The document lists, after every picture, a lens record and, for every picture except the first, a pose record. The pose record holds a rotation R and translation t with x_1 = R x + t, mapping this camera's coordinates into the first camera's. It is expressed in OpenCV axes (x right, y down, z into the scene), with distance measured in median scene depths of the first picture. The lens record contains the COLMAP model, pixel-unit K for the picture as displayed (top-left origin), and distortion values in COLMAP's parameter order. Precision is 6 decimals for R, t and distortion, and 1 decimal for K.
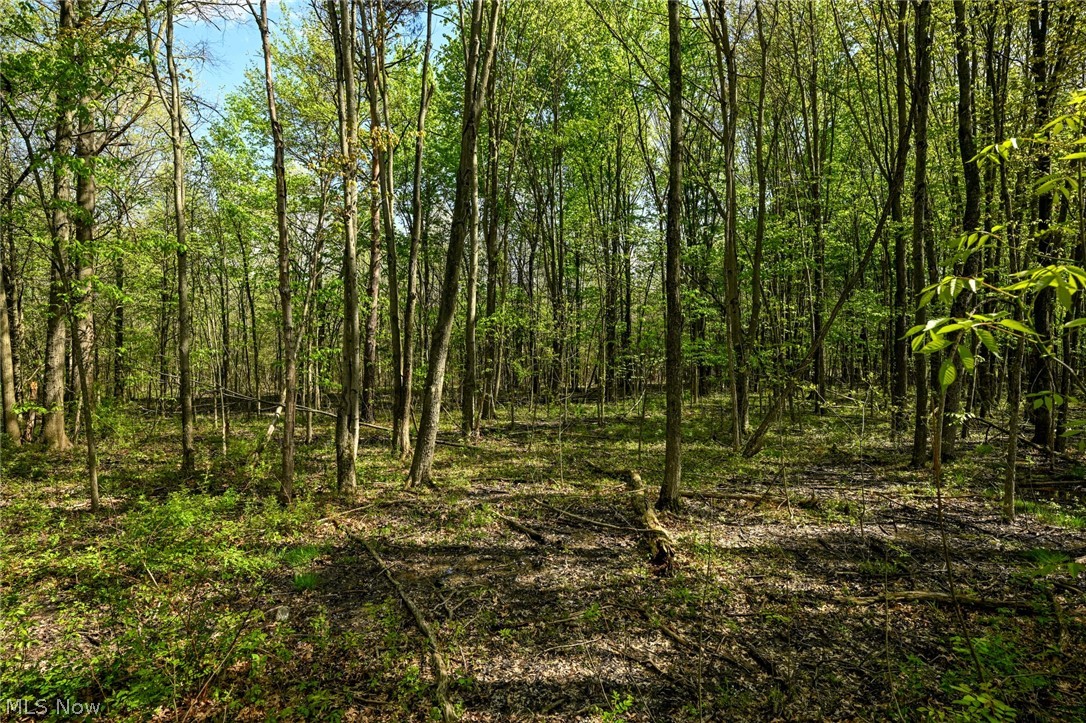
lens RADIAL K [[564.8, 0, 545.3], [0, 564.8, 362.3], [0, 0, 1]] dist [0.002797, -0.000518]
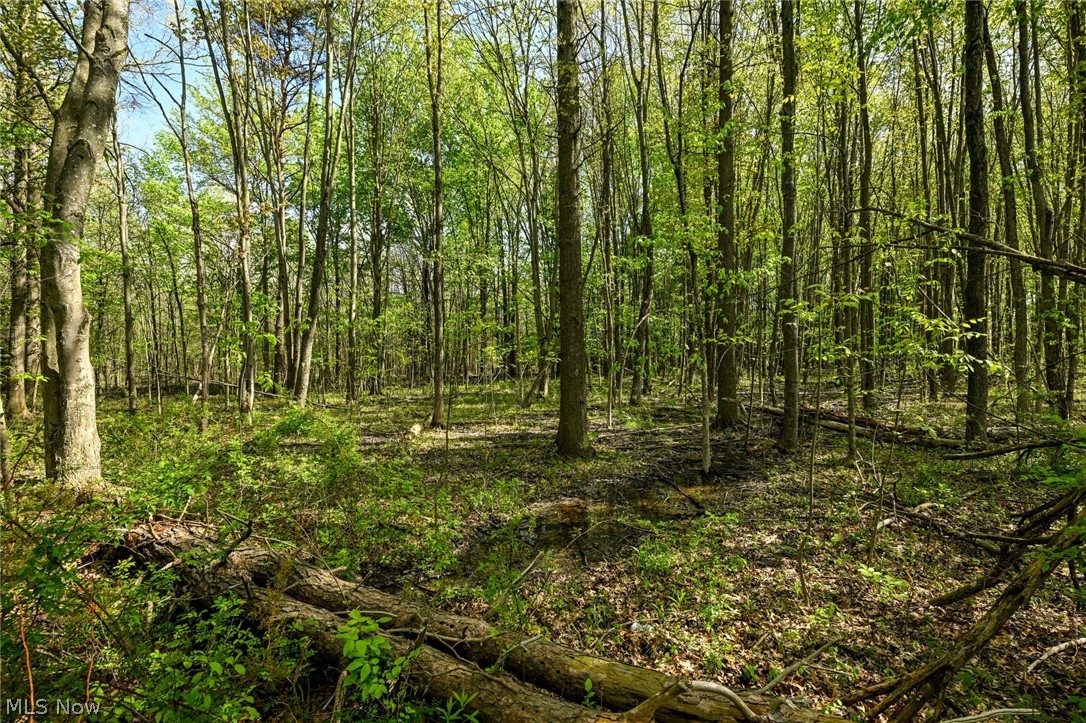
lens RADIAL K [[495.9, 0, 543.1], [0, 495.9, 361.6], [0, 0, 1]] dist [-0.001207, -0.000006]
pose [[0.988537, -0.008477, 0.150739, 0.260206], [0.007125, 0.999929, 0.009508, 0.030604], [-0.150809, -0.008325, 0.988528, -0.491489]]
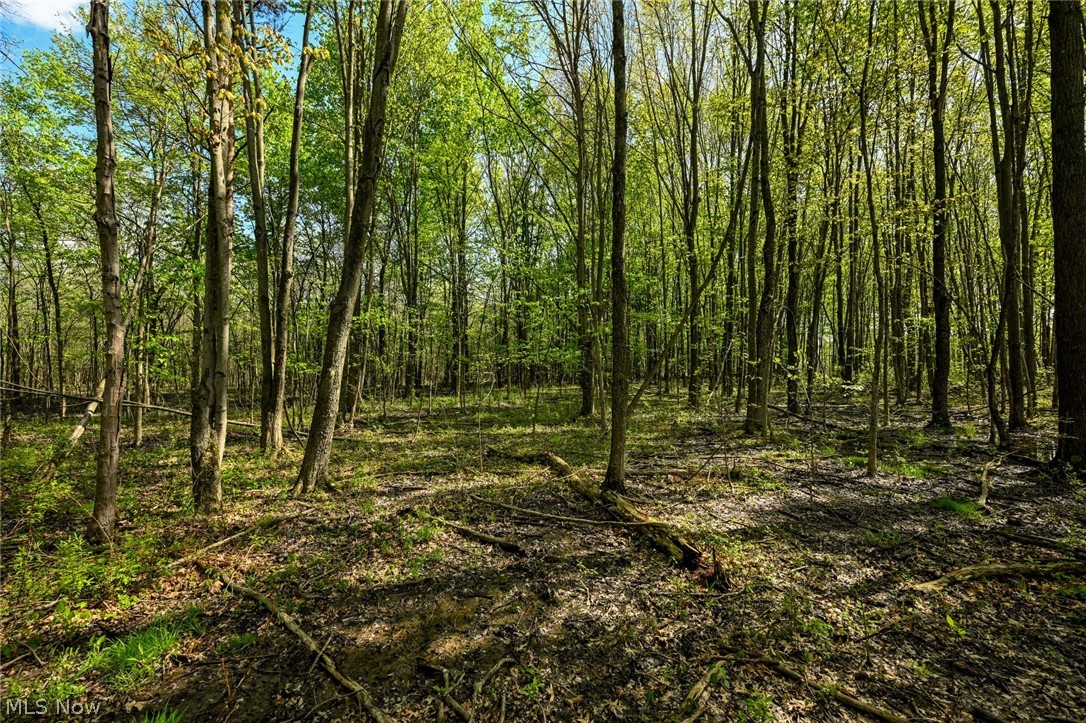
lens RADIAL K [[430.3, 0, 538.4], [0, 430.3, 361.2], [0, 0, 1]] dist [-0.002149, 0.000296]
pose [[0.935376, 0.008242, 0.353560, -0.137460], [-0.002373, 0.999852, -0.017030, 0.041035], [-0.353648, 0.015091, 0.935257, 0.296140]]
